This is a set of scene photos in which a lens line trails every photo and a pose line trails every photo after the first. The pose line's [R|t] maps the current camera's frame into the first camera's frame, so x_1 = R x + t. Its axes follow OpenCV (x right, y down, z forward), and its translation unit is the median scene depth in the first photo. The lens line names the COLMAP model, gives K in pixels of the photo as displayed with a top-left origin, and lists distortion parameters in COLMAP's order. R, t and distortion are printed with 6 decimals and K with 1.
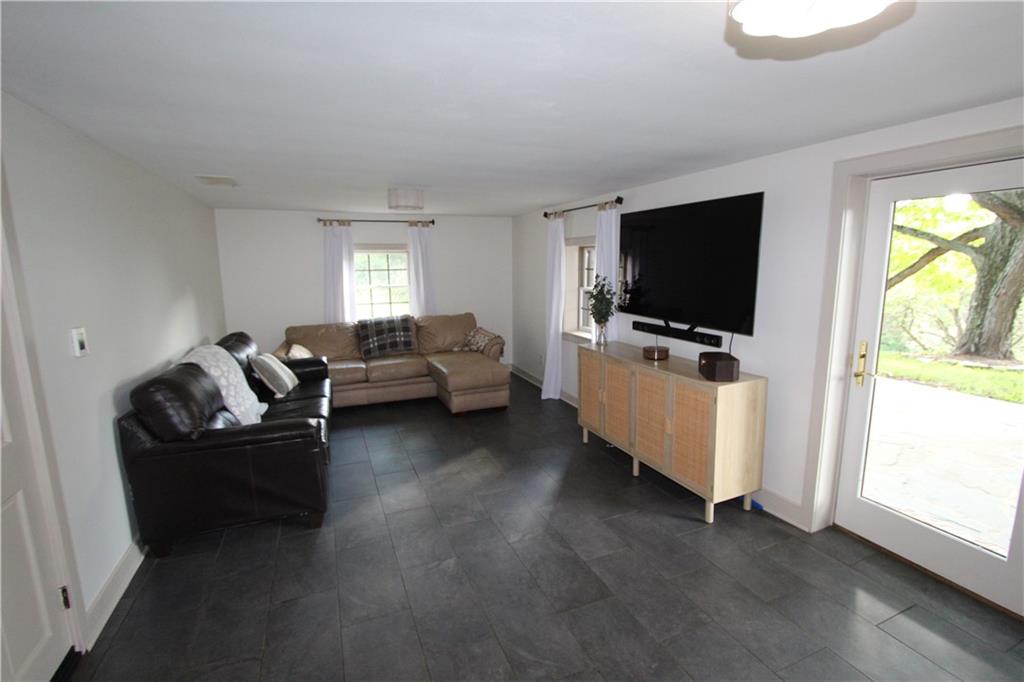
lens RADIAL K [[478.7, 0, 518.5], [0, 478.7, 341.7], [0, 0, 1]] dist [-0.004645, 0.002812]
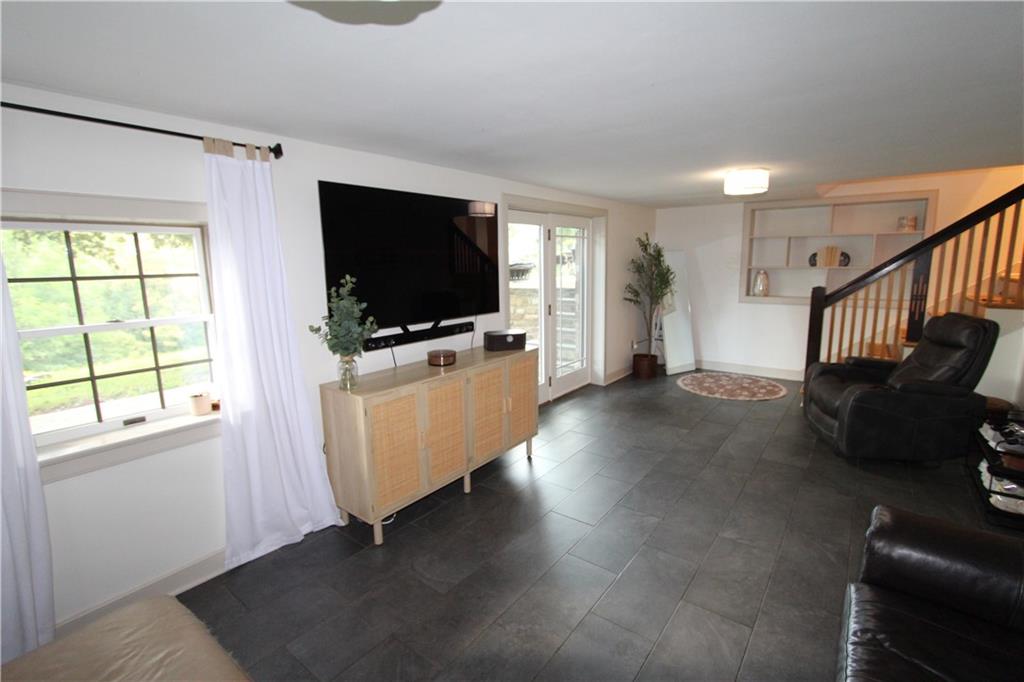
lens RADIAL K [[478.7, 0, 518.7], [0, 478.7, 340.5], [0, 0, 1]] dist [-0.004645, 0.002812]
pose [[-0.508523, -0.126622, 0.851687, -0.551308], [0.160457, 0.957866, 0.238213, -0.199718], [-0.845965, 0.257796, -0.466780, 1.297209]]
